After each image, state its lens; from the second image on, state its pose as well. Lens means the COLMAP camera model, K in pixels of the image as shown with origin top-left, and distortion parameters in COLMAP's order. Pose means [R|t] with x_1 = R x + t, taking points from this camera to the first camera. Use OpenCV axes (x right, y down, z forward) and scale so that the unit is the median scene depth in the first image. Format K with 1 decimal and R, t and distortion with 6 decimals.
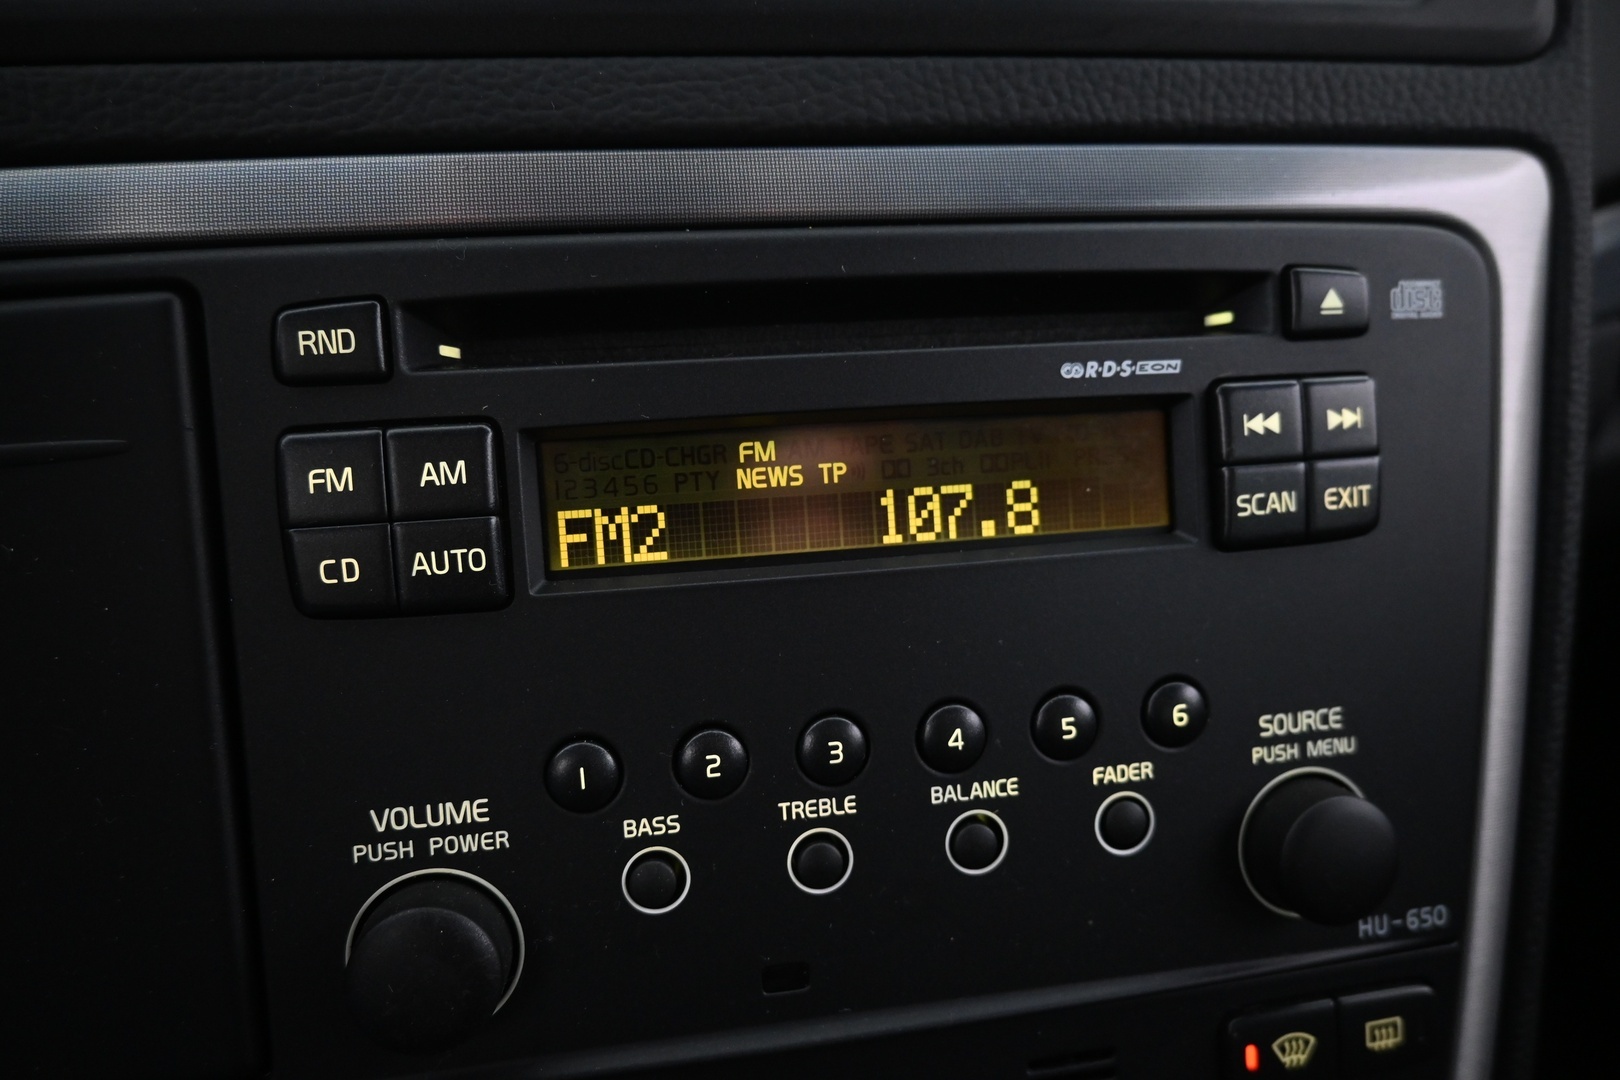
lens RADIAL K [[1117.5, 0, 813.7], [0, 1117.5, 546.0], [0, 0, 1]] dist [-0.006250, 0.004011]
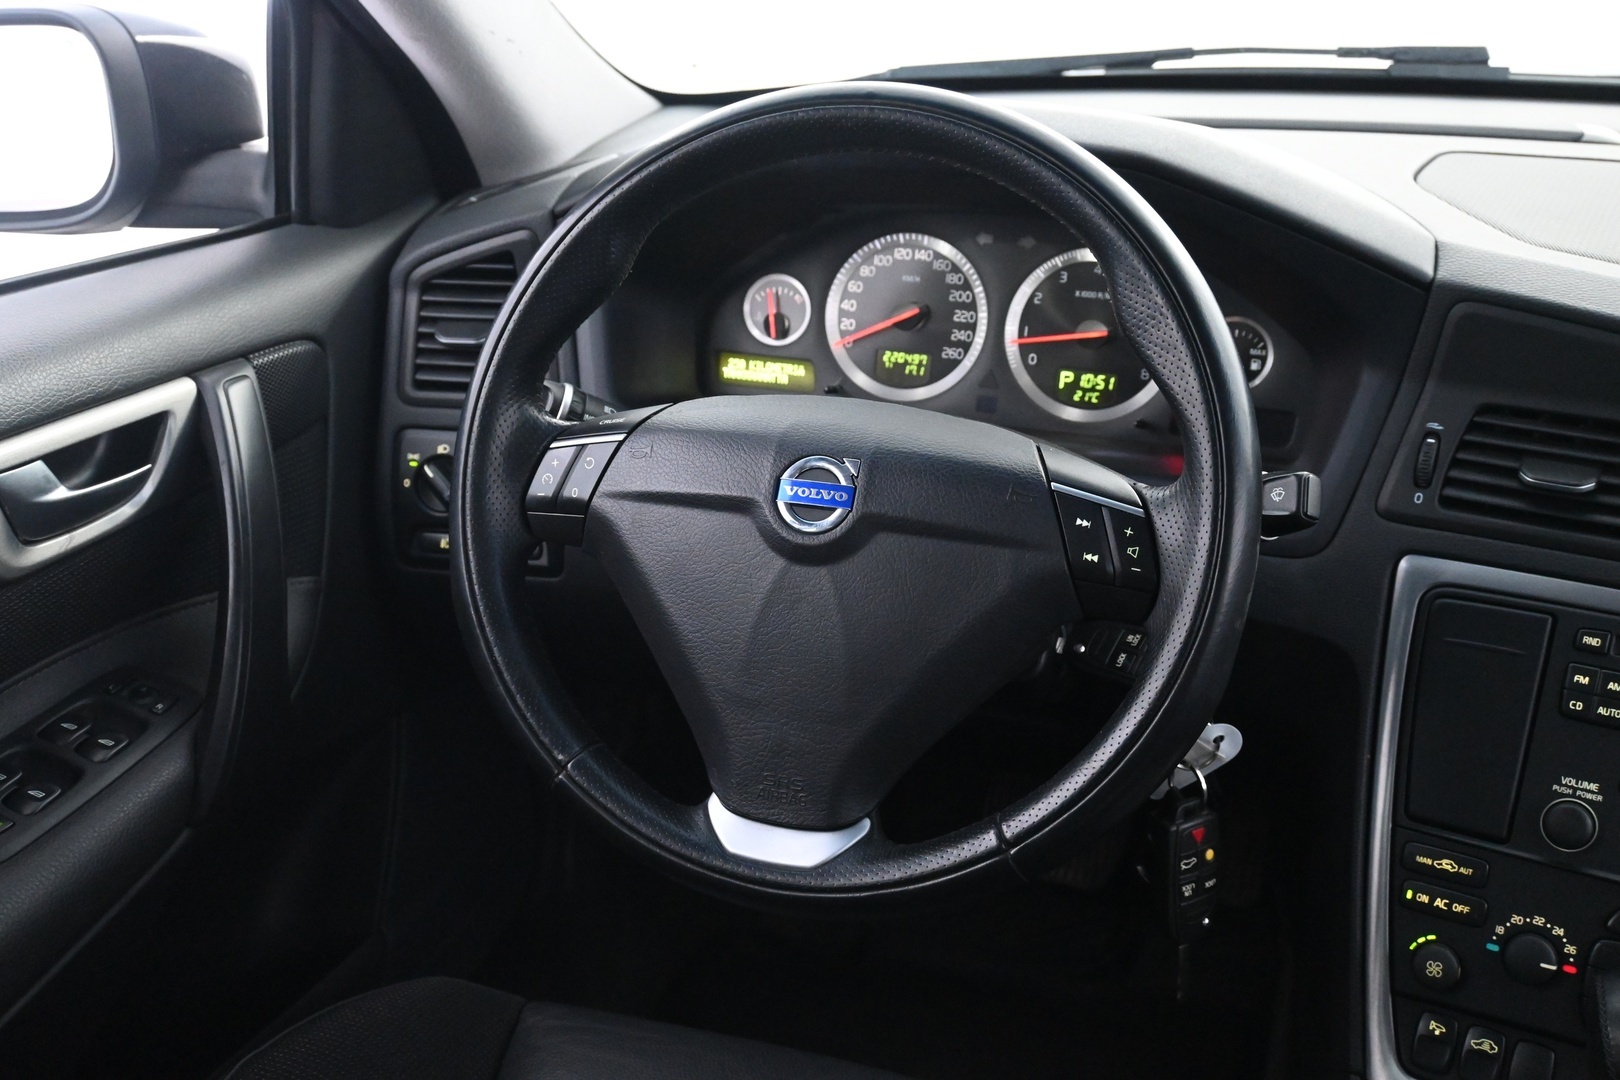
lens RADIAL K [[1711.0, 0, 811.5], [0, 1711.0, 548.6], [0, 0, 1]] dist [-0.006752, 0.000000]
pose [[0.778568, 0.235049, -0.581880, 0.637783], [-0.289646, 0.957134, -0.000920, 0.228190], [0.556720, 0.169255, 0.813274, -4.313801]]
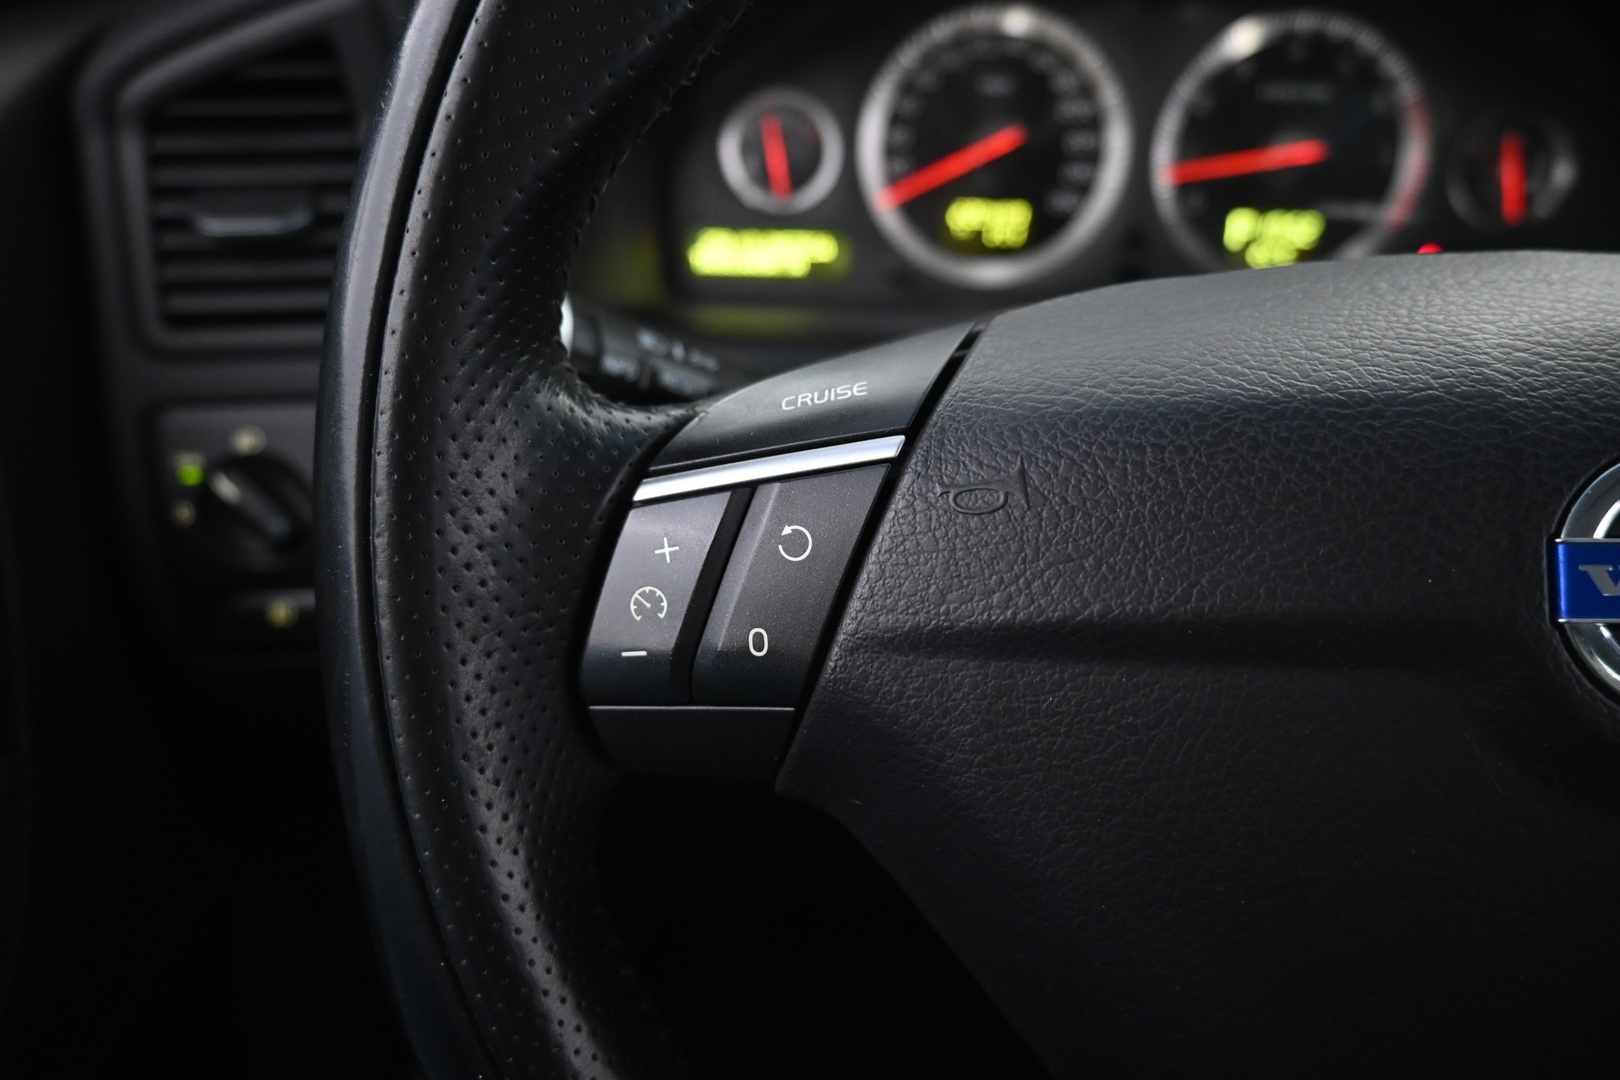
lens RADIAL K [[1117.5, 0, 816.0], [0, 1117.5, 534.9], [0, 0, 1]] dist [-0.006250, 0.004011]
pose [[0.920681, 0.195904, -0.337591, -2.301803], [-0.184313, 0.980622, 0.066395, 0.101365], [0.344056, 0.001093, 0.938949, -1.737958]]
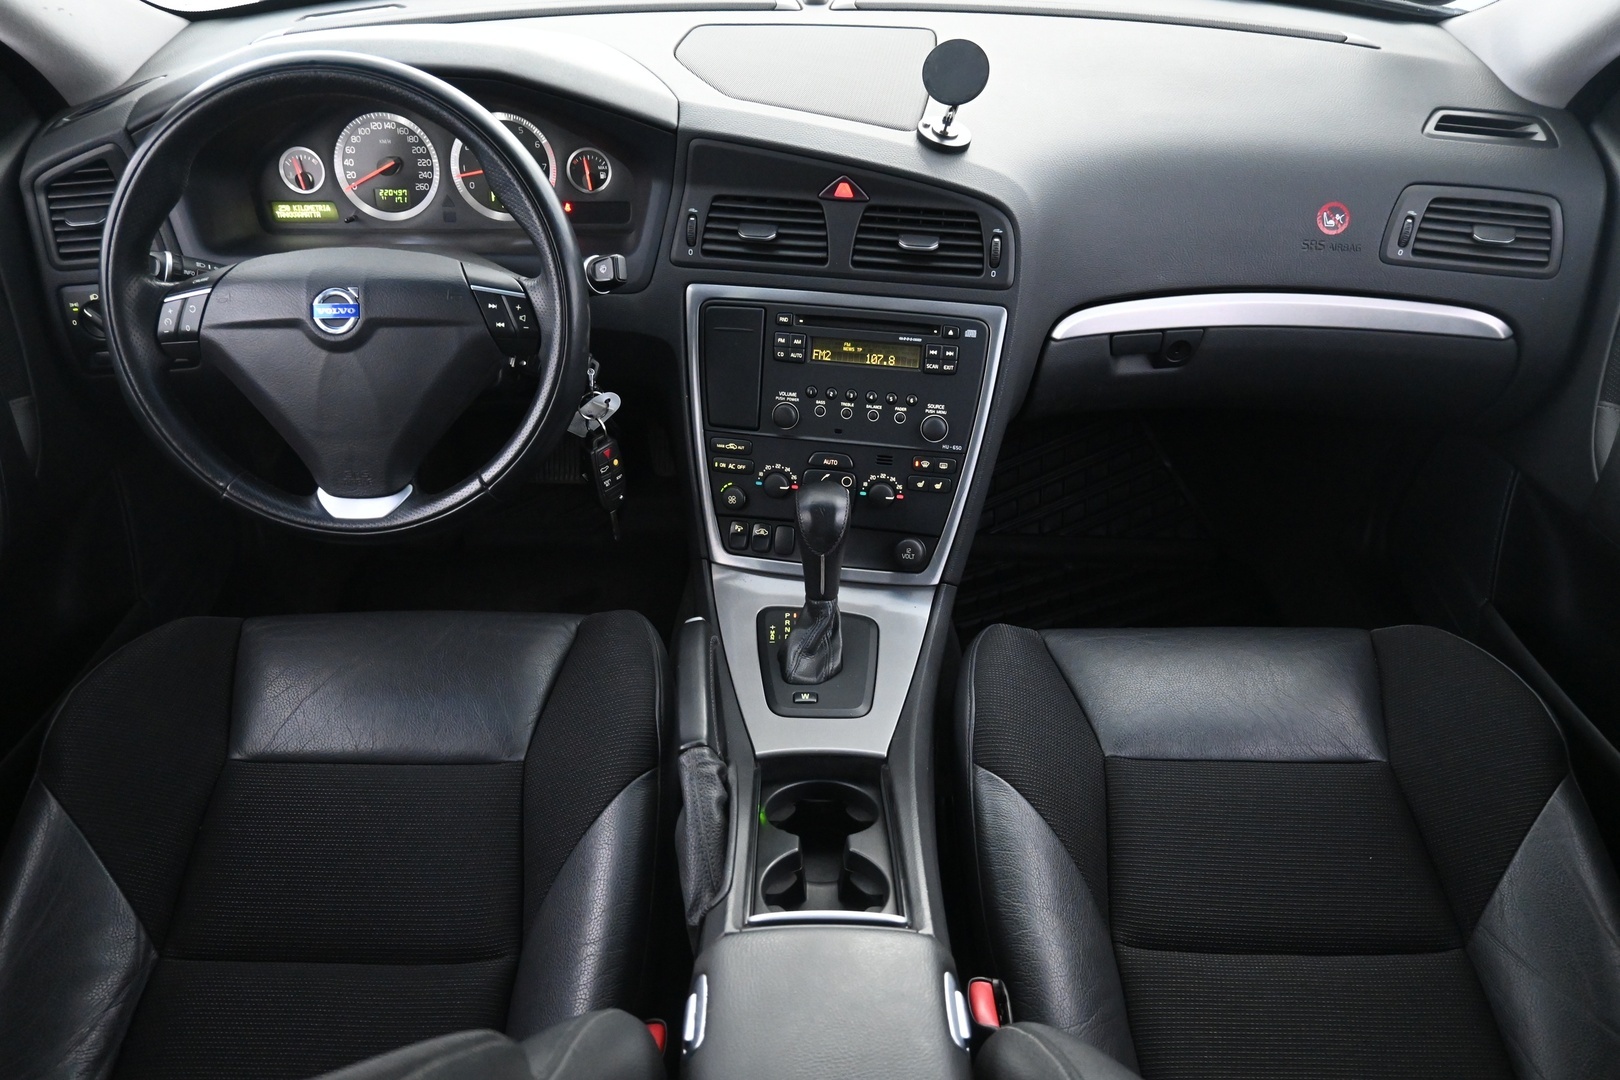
lens RADIAL K [[1153.8, 0, 818.0], [0, 1153.8, 544.7], [0, 0, 1]] dist [-0.021382, 0.005961]
pose [[0.947668, 0.194101, -0.253477, 1.610418], [-0.147947, 0.970557, 0.190081, -0.198088], [0.282908, -0.142632, 0.948482, -5.174637]]
